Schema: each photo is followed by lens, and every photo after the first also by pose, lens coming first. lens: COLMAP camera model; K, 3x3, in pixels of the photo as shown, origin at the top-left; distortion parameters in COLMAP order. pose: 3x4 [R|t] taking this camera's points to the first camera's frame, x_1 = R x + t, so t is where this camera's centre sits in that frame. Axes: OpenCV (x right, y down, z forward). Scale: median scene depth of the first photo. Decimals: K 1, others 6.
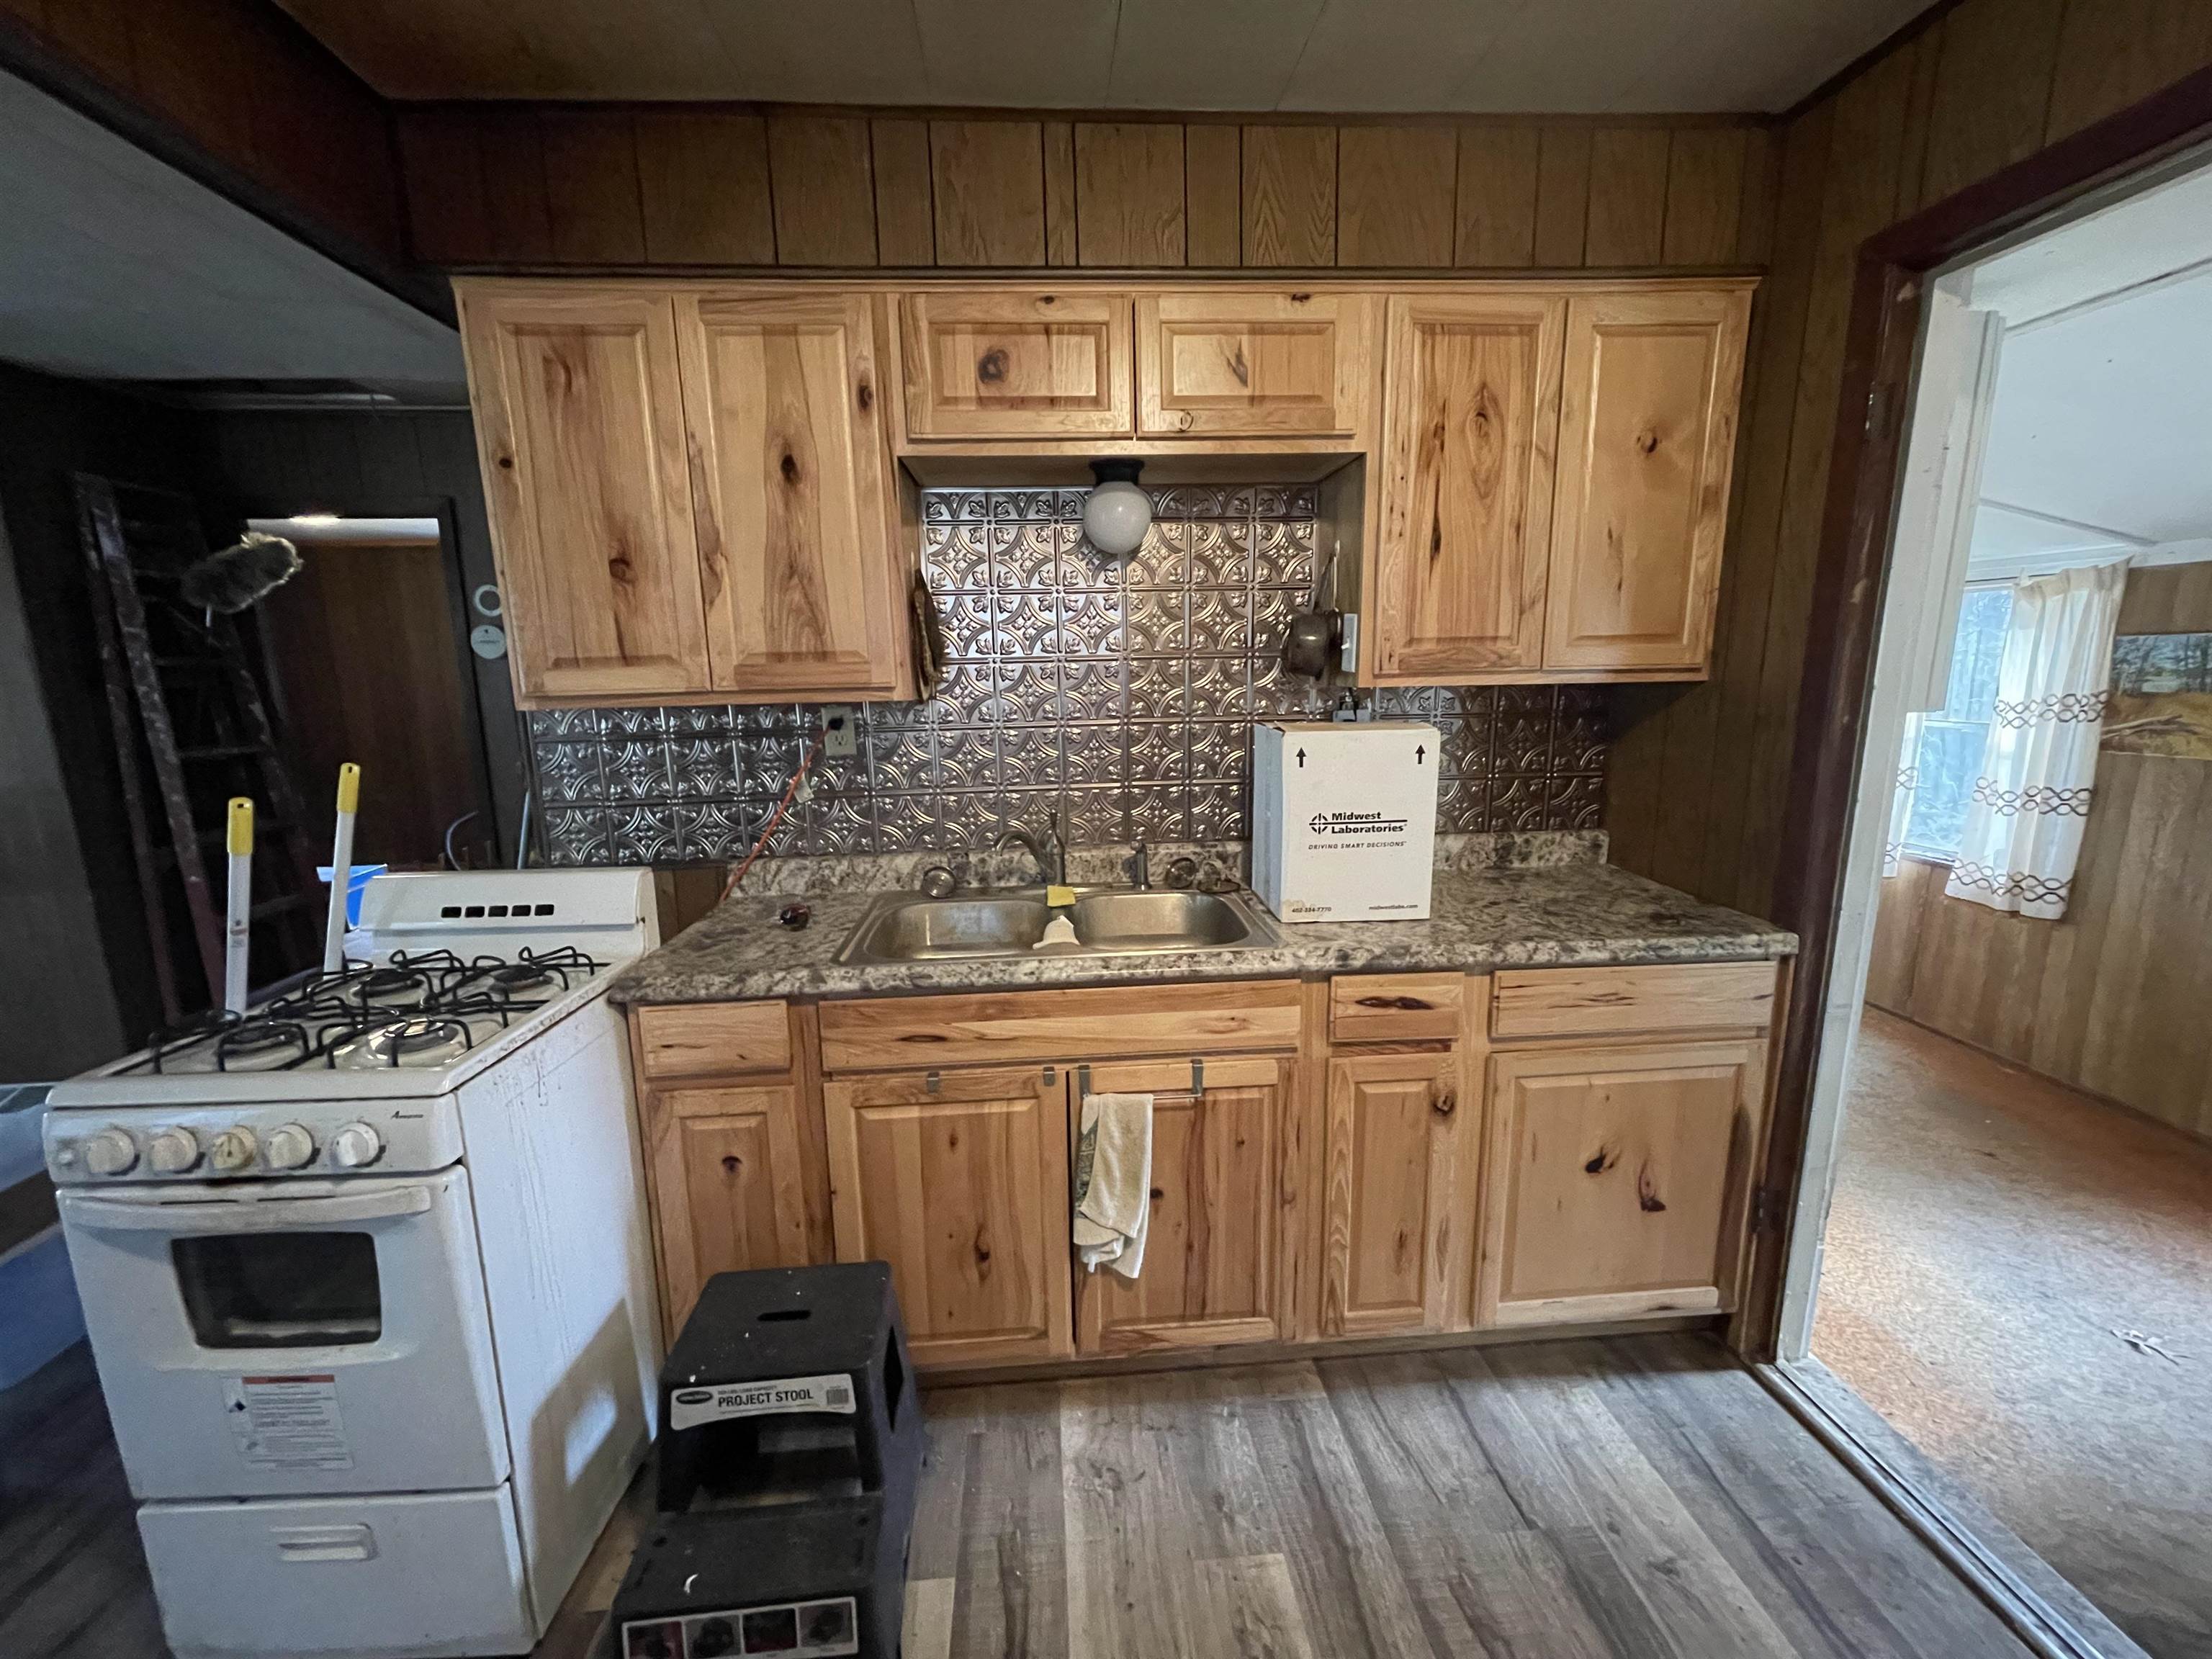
lens RADIAL K [[884.2, 0, 1104.9], [0, 884.2, 839.8], [0, 0, 1]] dist [-0.002972, -0.000684]
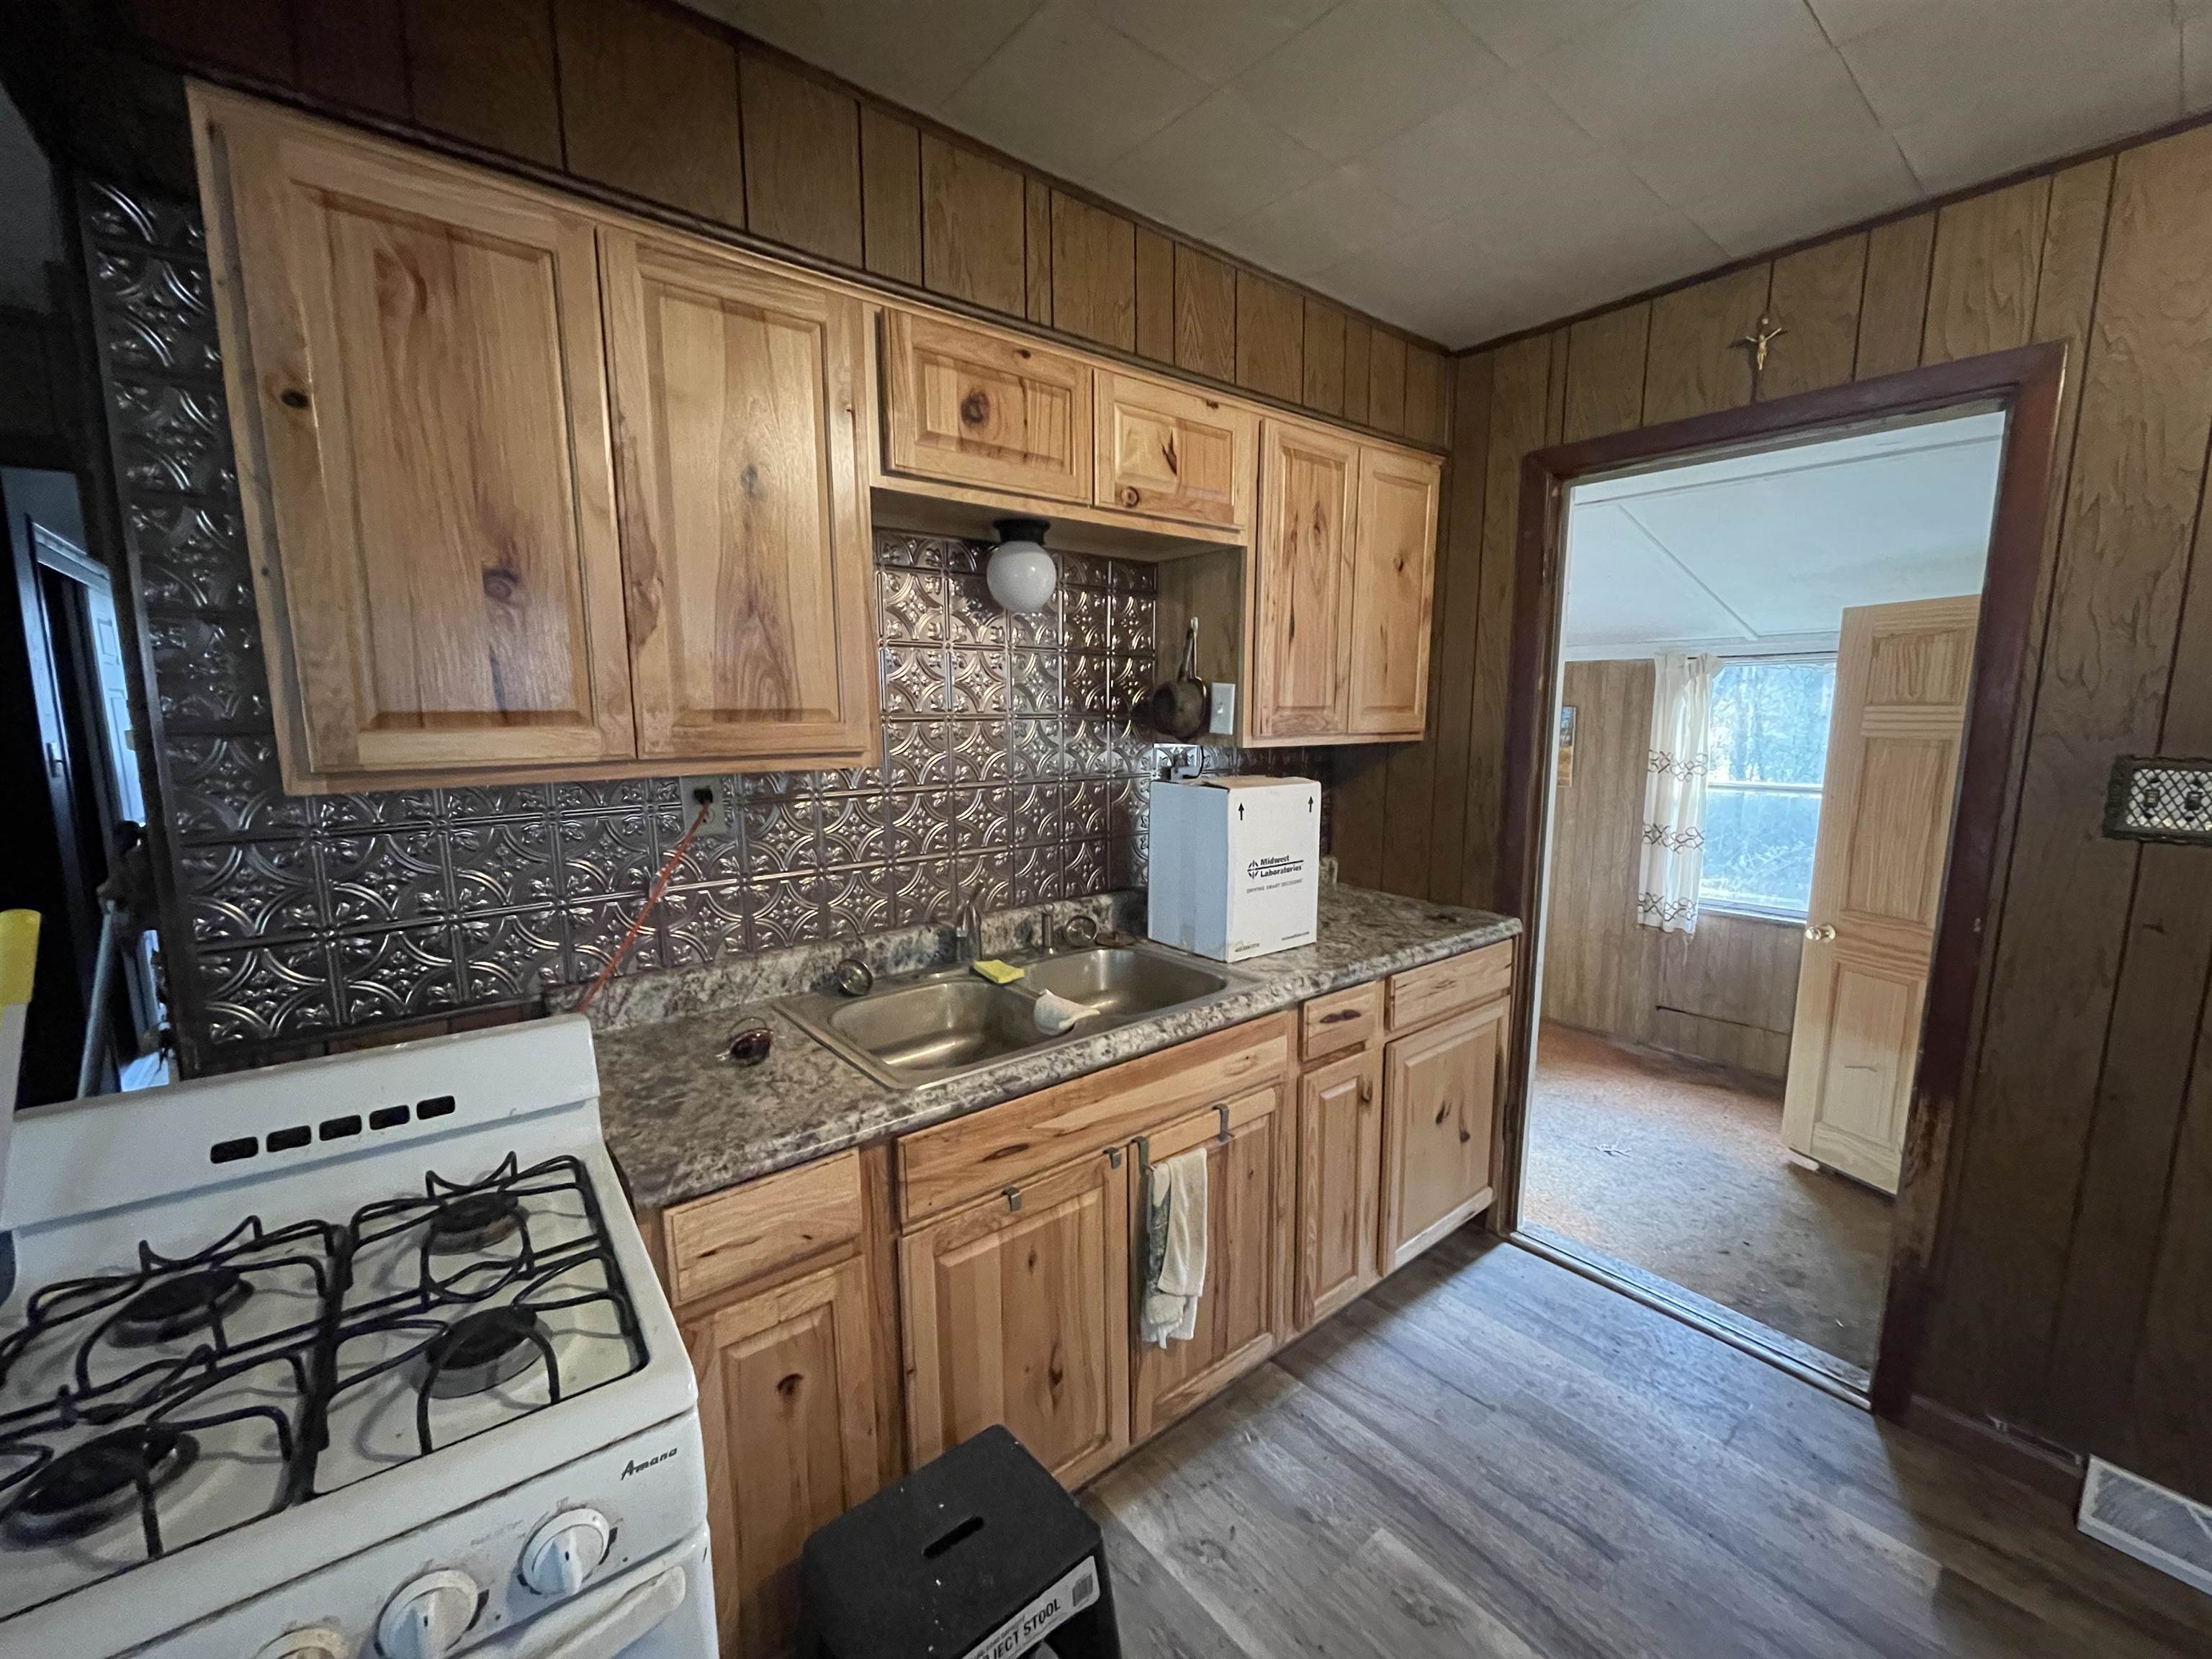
lens RADIAL K [[895.4, 0, 1098.8], [0, 895.4, 839.5], [0, 0, 1]] dist [-0.010860, 0.007990]
pose [[0.821044, -0.065268, 0.567121, -0.564673], [0.095110, 0.995197, -0.023162, -0.049421], [-0.562886, 0.072956, 0.823308, 0.180449]]
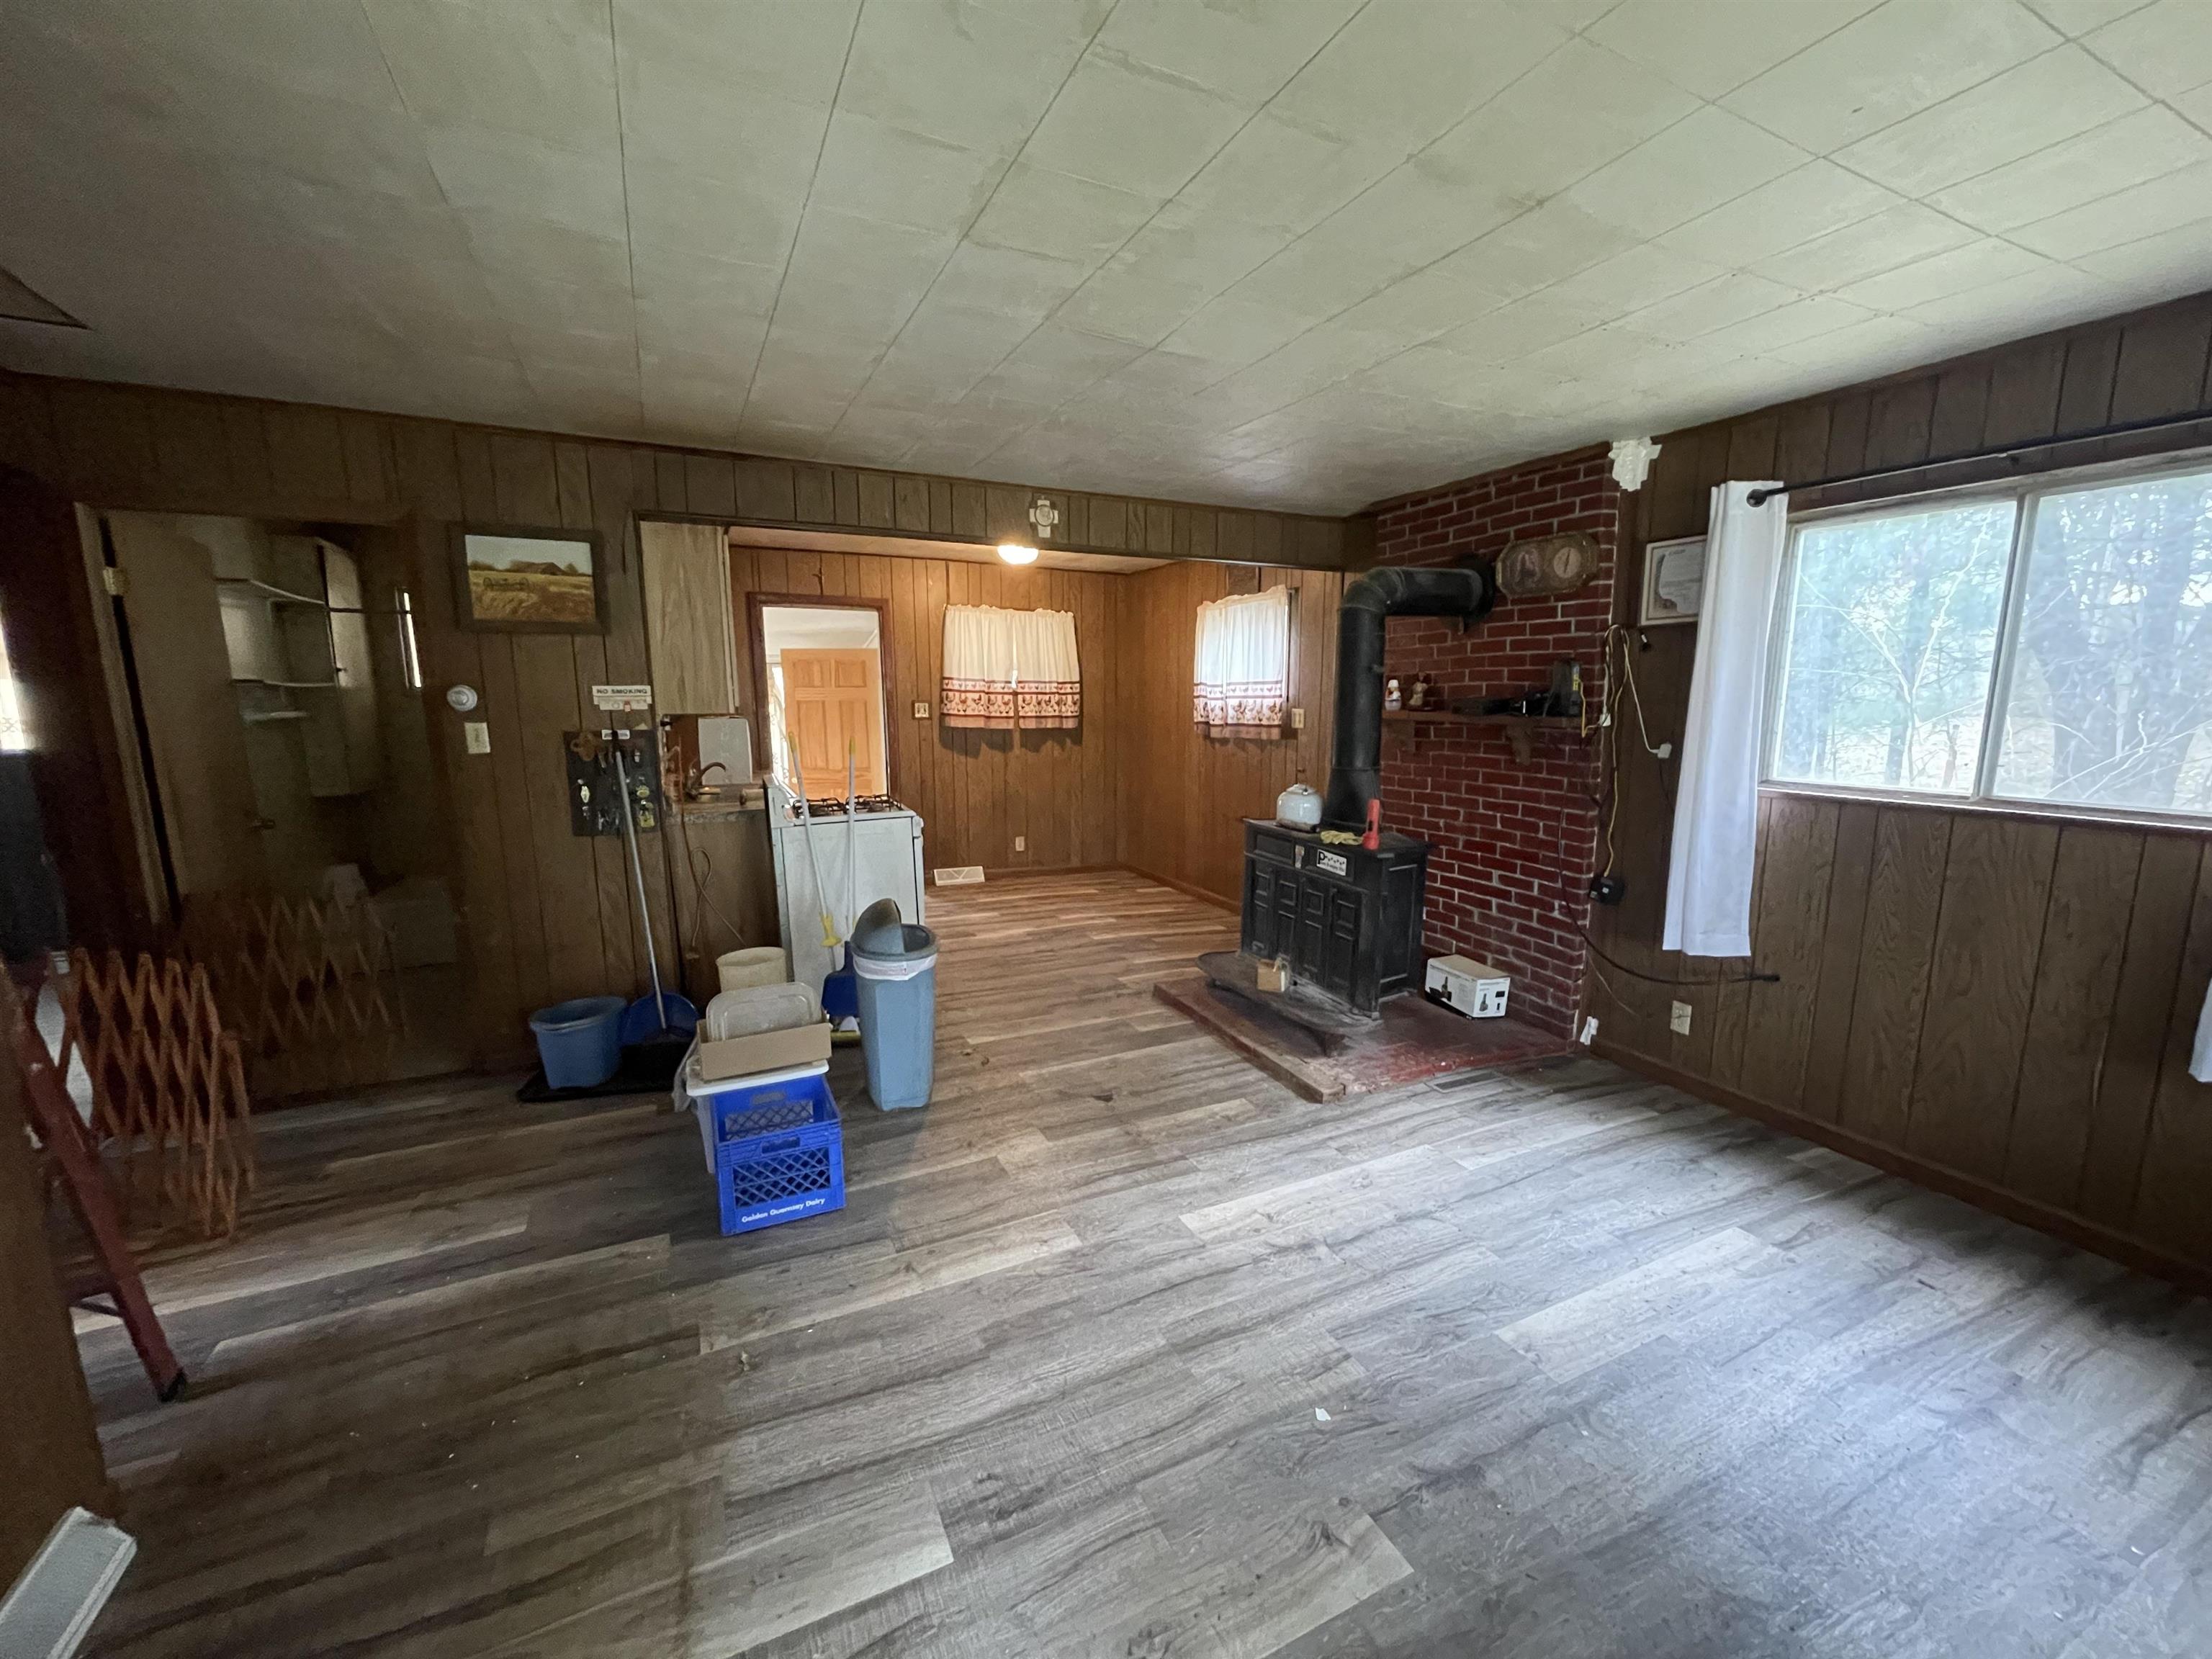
lens RADIAL K [[888.6, 0, 1103.8], [0, 888.6, 838.4], [0, 0, 1]] dist [-0.001193, -0.000742]
pose [[-0.358937, -0.135730, 0.923440, -3.095512], [0.187846, 0.958621, 0.213916, -0.149491], [-0.914264, 0.250247, -0.318588, 0.948339]]
